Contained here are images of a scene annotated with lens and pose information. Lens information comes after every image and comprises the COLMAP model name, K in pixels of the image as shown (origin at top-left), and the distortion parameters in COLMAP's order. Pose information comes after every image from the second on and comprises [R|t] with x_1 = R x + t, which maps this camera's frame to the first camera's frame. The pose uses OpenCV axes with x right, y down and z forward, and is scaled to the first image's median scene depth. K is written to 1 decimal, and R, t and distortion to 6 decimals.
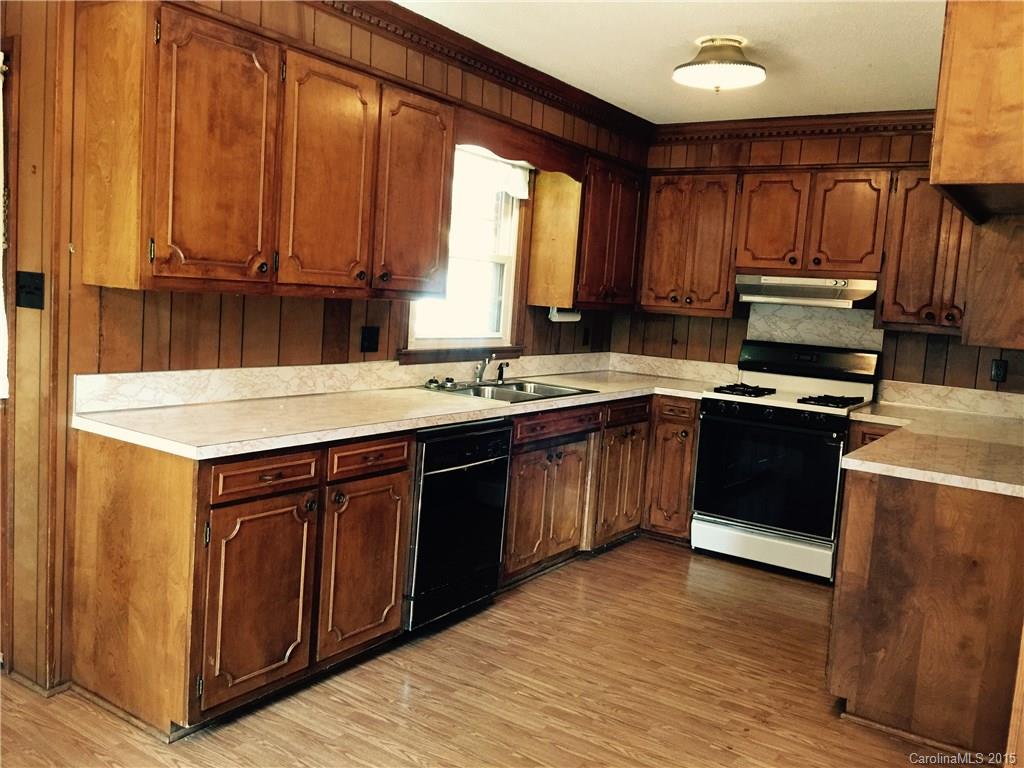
lens RADIAL K [[871.5, 0, 512.0], [0, 871.5, 384.0], [0, 0, 1]] dist [0.090106, -0.144459]
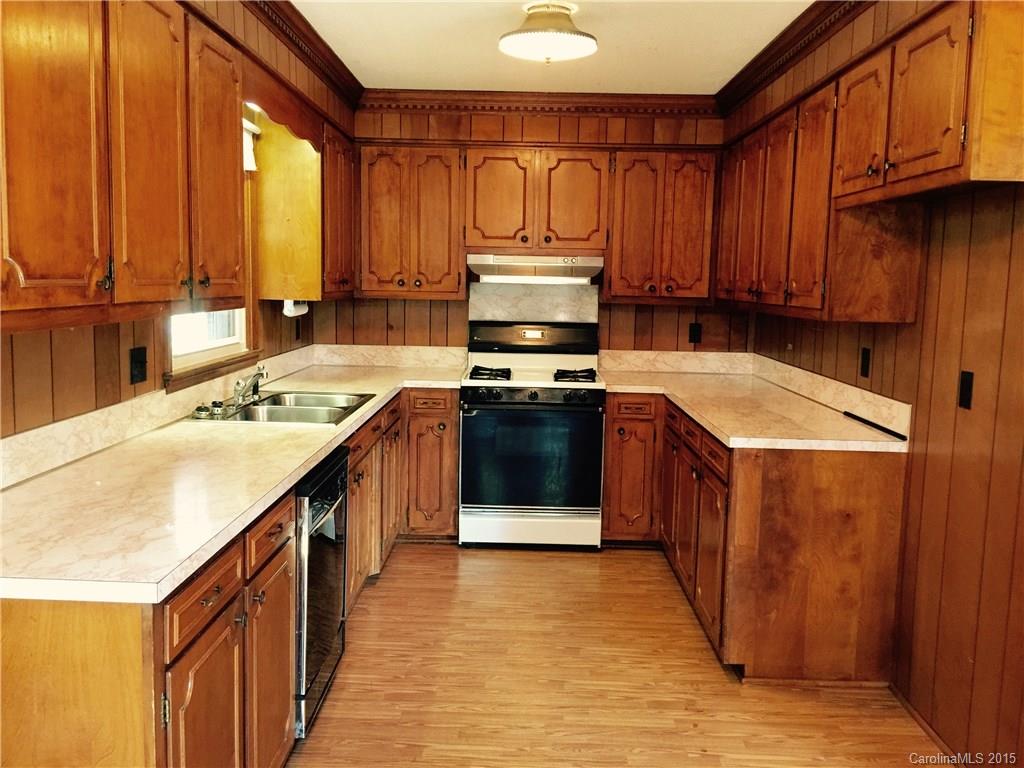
lens RADIAL K [[871.5, 0, 512.0], [0, 871.5, 384.0], [0, 0, 1]] dist [0.090106, -0.144459]
pose [[0.836888, -0.115105, 0.535134, -0.258010], [0.093386, 0.993331, 0.067615, -0.048812], [-0.539349, -0.006612, 0.842057, 0.185734]]
